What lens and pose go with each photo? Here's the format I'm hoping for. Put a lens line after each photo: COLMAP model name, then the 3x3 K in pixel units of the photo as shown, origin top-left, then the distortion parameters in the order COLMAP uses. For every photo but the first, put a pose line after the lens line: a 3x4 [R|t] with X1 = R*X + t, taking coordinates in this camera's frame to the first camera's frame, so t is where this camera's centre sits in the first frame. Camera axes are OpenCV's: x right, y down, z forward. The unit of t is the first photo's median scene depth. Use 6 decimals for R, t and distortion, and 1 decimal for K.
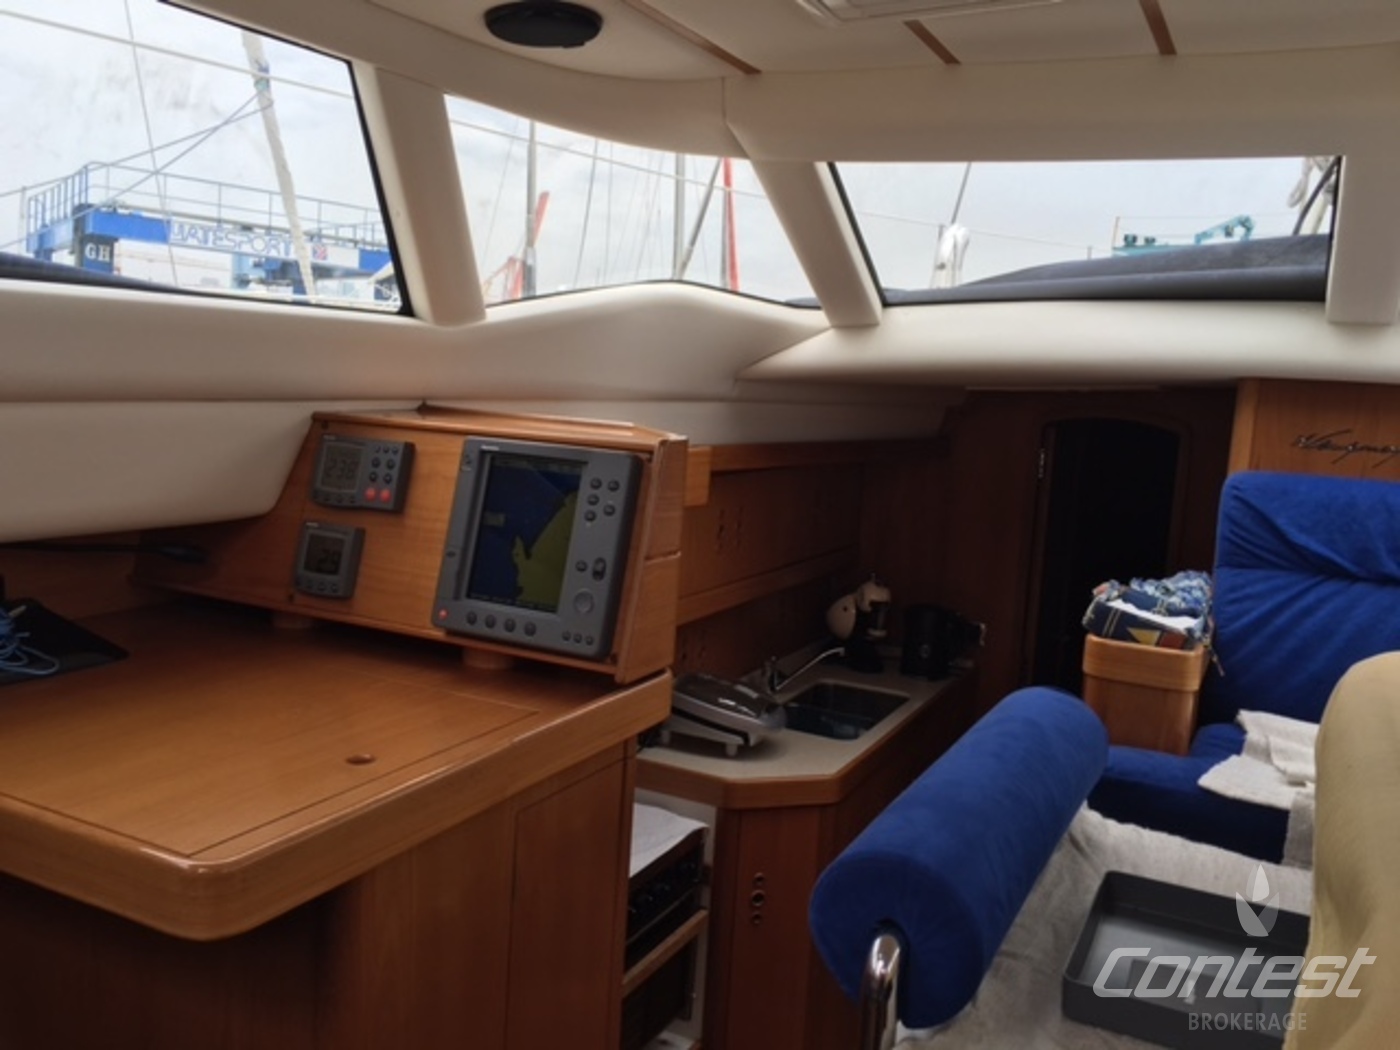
lens RADIAL K [[1206.4, 0, 701.0], [0, 1206.4, 514.2], [0, 0, 1]] dist [0.040795, -0.030662]
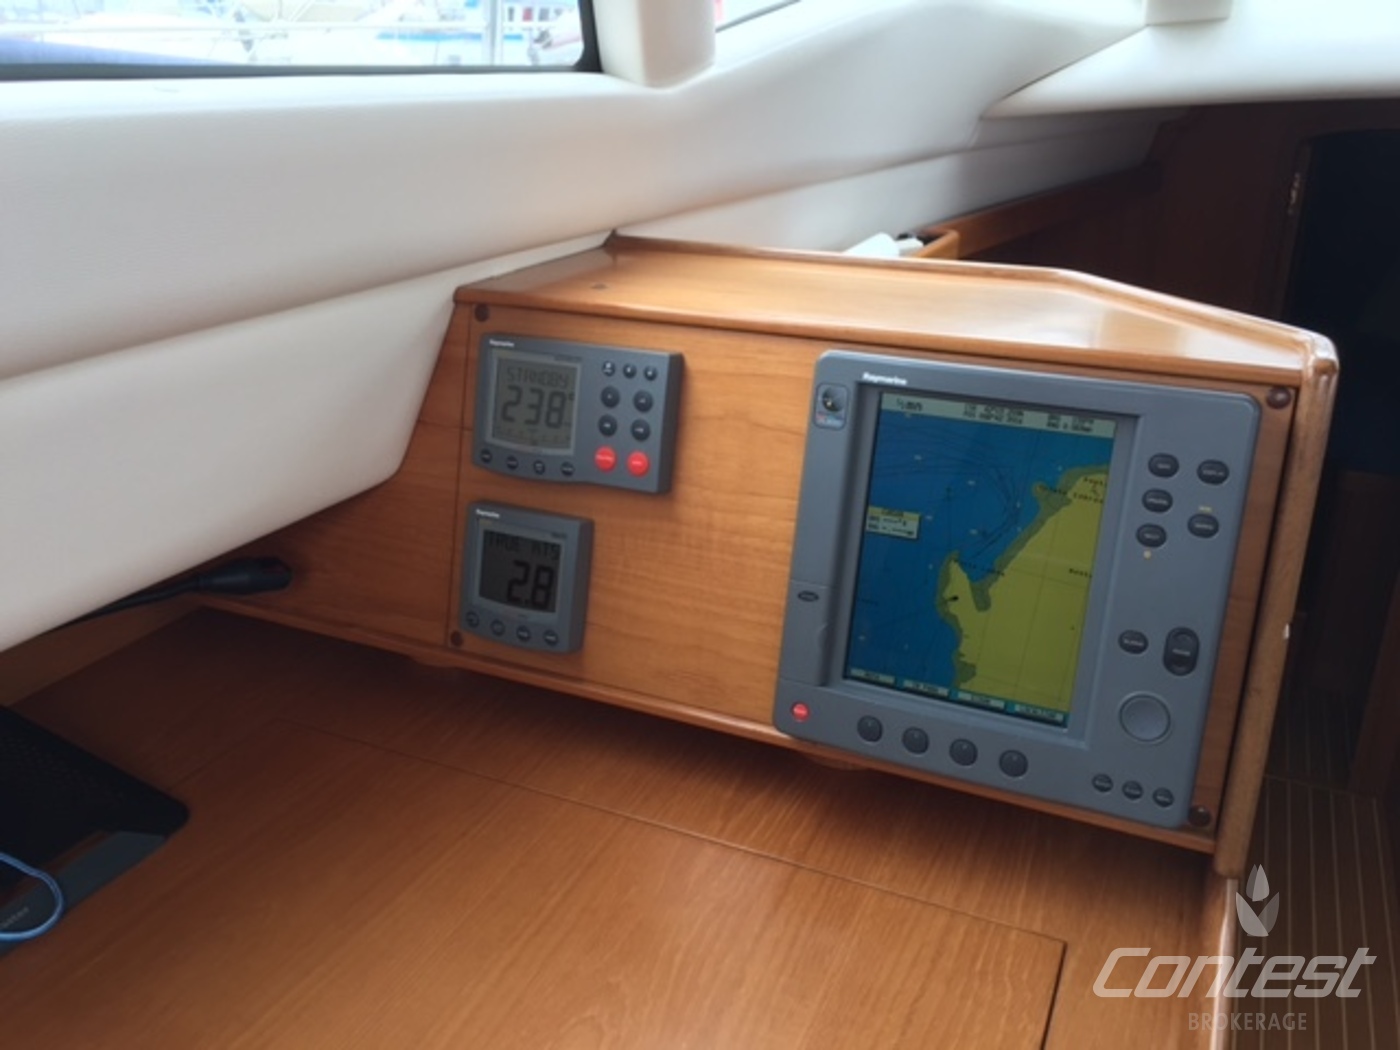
lens RADIAL K [[1206.4, 0, 699.6], [0, 1206.4, 531.0], [0, 0, 1]] dist [0.040795, -0.030662]
pose [[0.997826, -0.062901, 0.019681, -0.244363], [0.055898, 0.965871, 0.252922, -0.113847], [-0.034918, -0.251272, 0.967287, 0.496271]]
